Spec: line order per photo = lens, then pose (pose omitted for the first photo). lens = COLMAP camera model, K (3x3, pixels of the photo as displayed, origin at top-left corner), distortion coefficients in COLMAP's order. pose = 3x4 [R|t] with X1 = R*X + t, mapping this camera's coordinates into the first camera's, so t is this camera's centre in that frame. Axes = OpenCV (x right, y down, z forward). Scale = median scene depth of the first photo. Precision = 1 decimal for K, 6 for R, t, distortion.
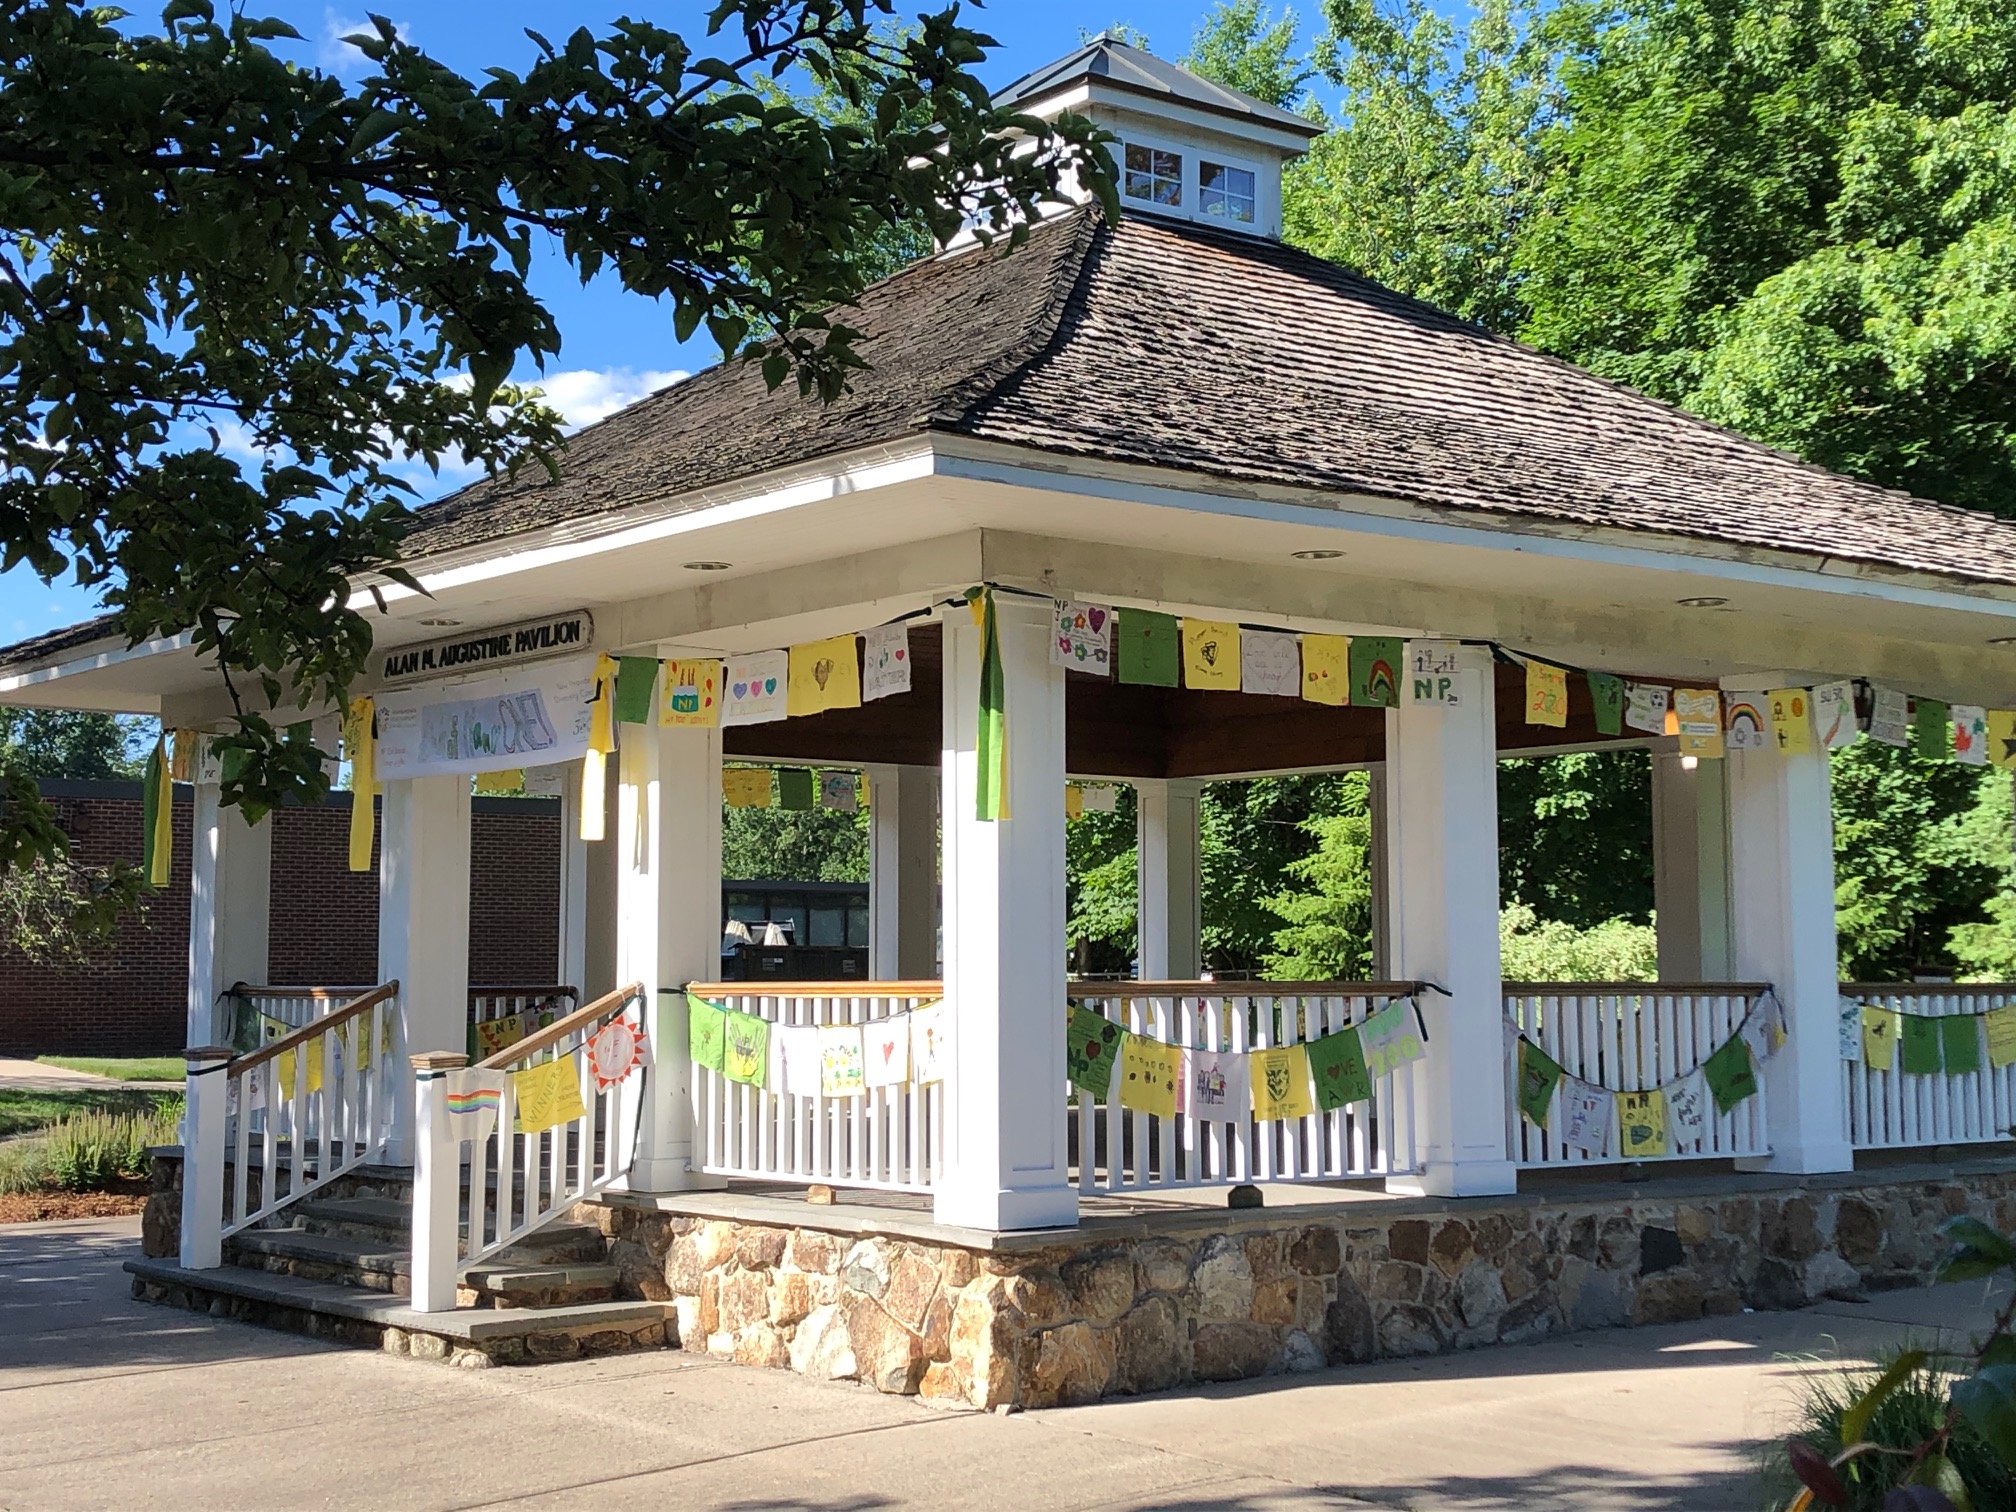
lens RADIAL K [[2866.6, 0, 1010.0], [0, 2866.6, 759.1], [0, 0, 1]] dist [0.109329, 0.000000]
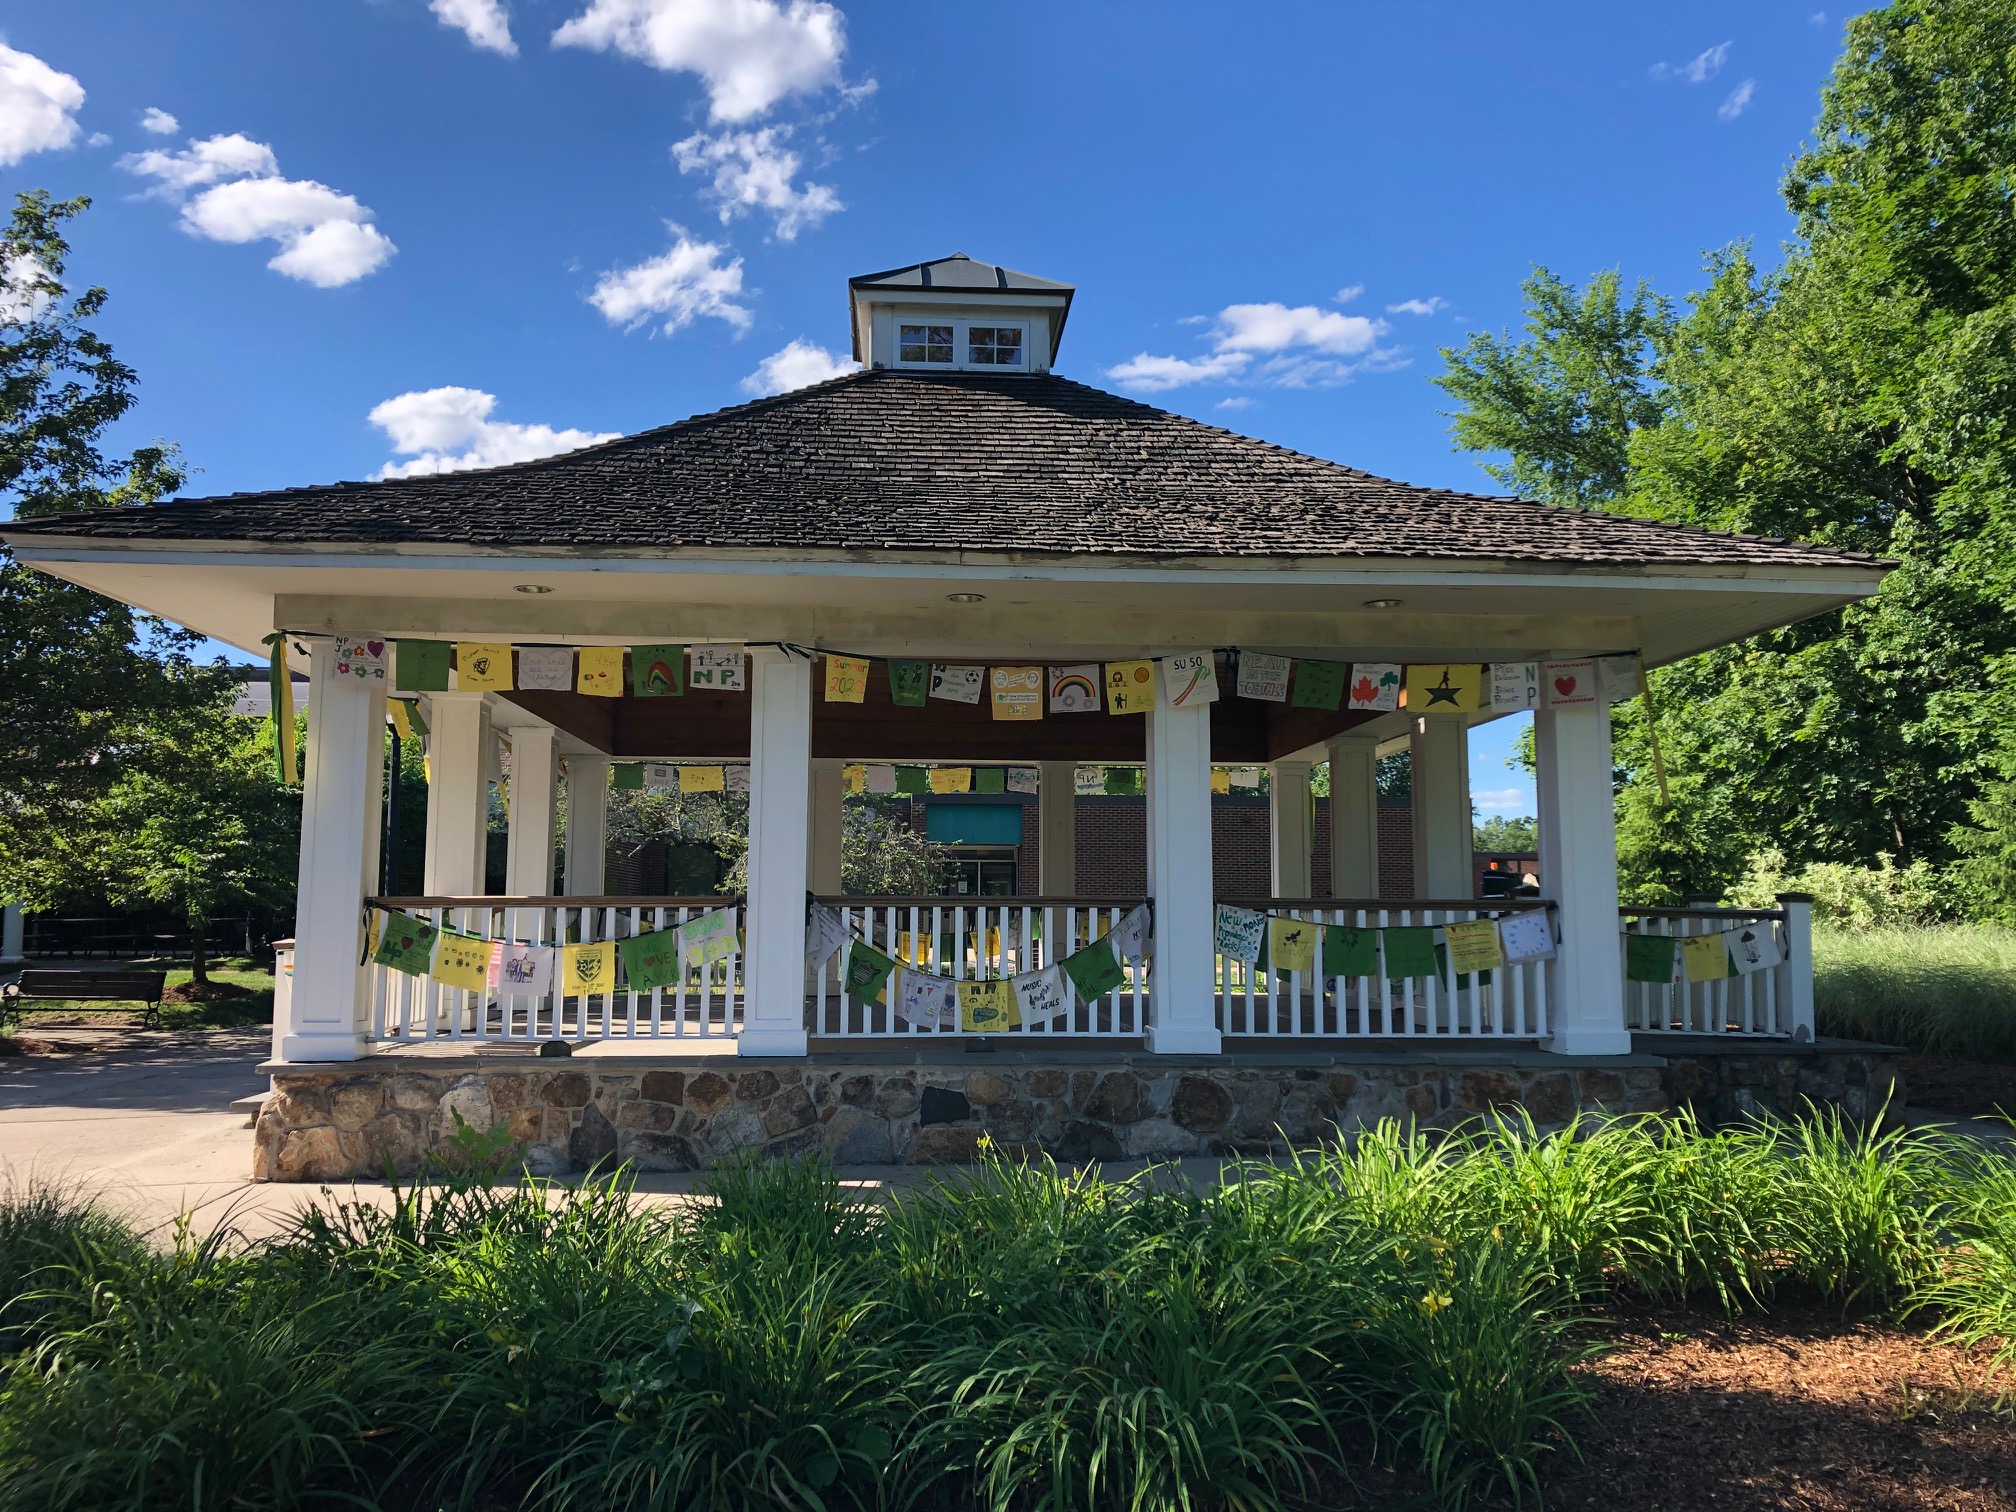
lens RADIAL K [[1631.2, 0, 995.2], [0, 1631.2, 750.9], [0, 0, 1]] dist [0.062390, -0.044259]
pose [[0.823767, -0.051222, -0.564610, 0.672216], [0.039394, 0.998675, -0.033123, 0.038747], [0.565558, 0.005044, 0.824693, 0.425131]]
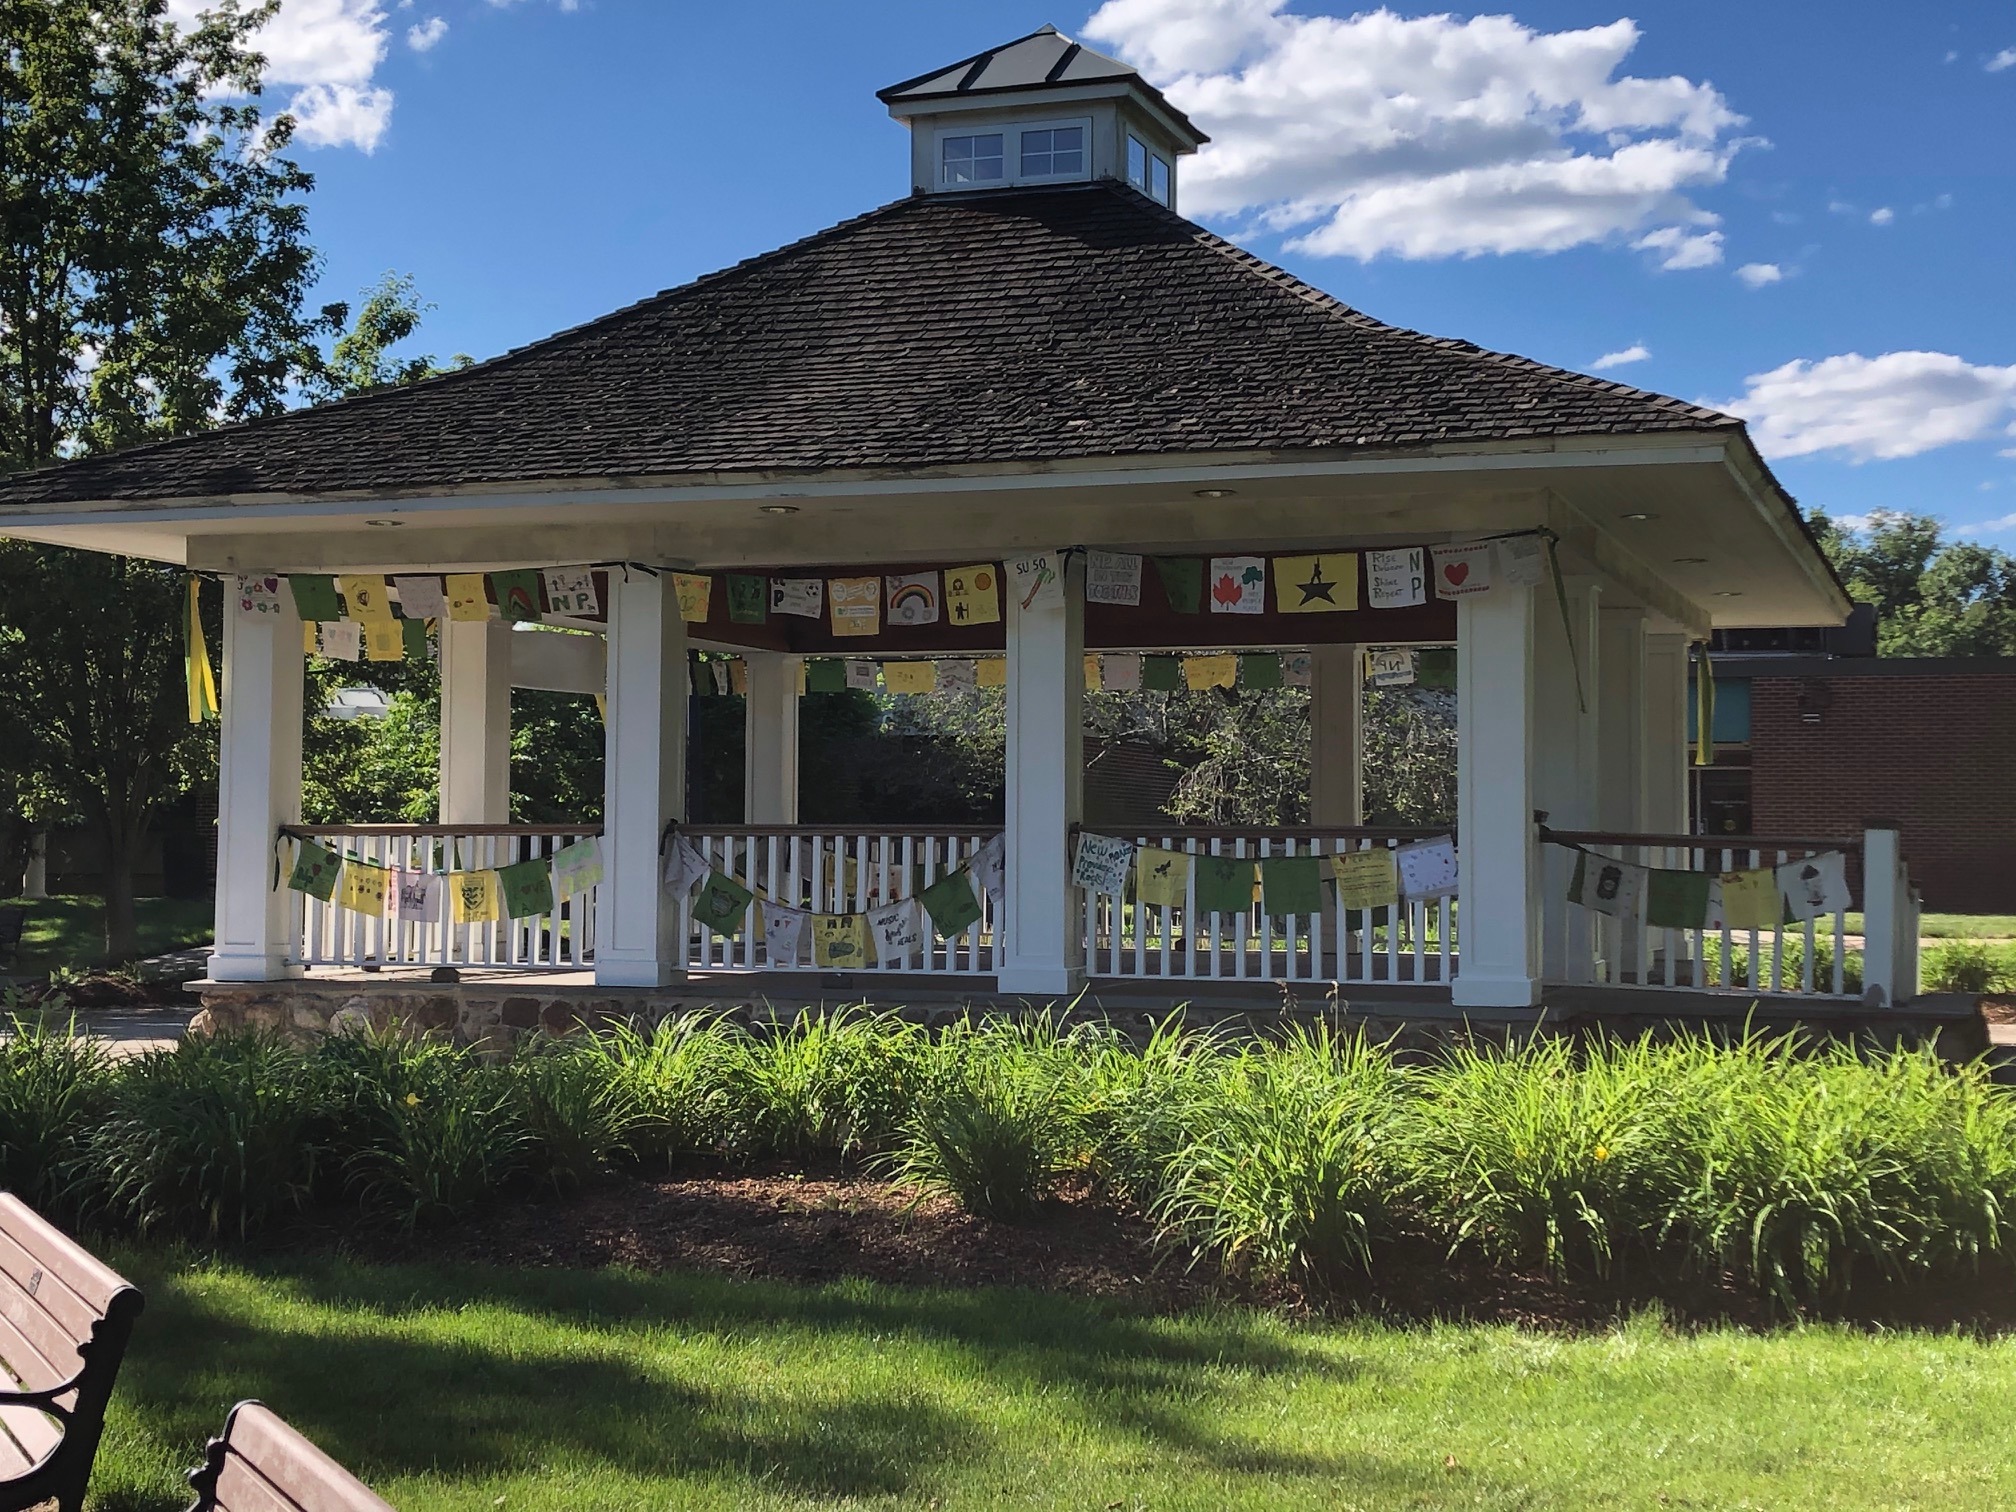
lens RADIAL K [[2866.6, 0, 1008.5], [0, 2866.6, 753.0], [0, 0, 1]] dist [0.109329, 0.000000]
pose [[0.534922, -0.023796, -0.844566, 1.336443], [0.059821, 0.998161, 0.009765, 0.042346], [0.842781, -0.055746, 0.535362, 0.445383]]
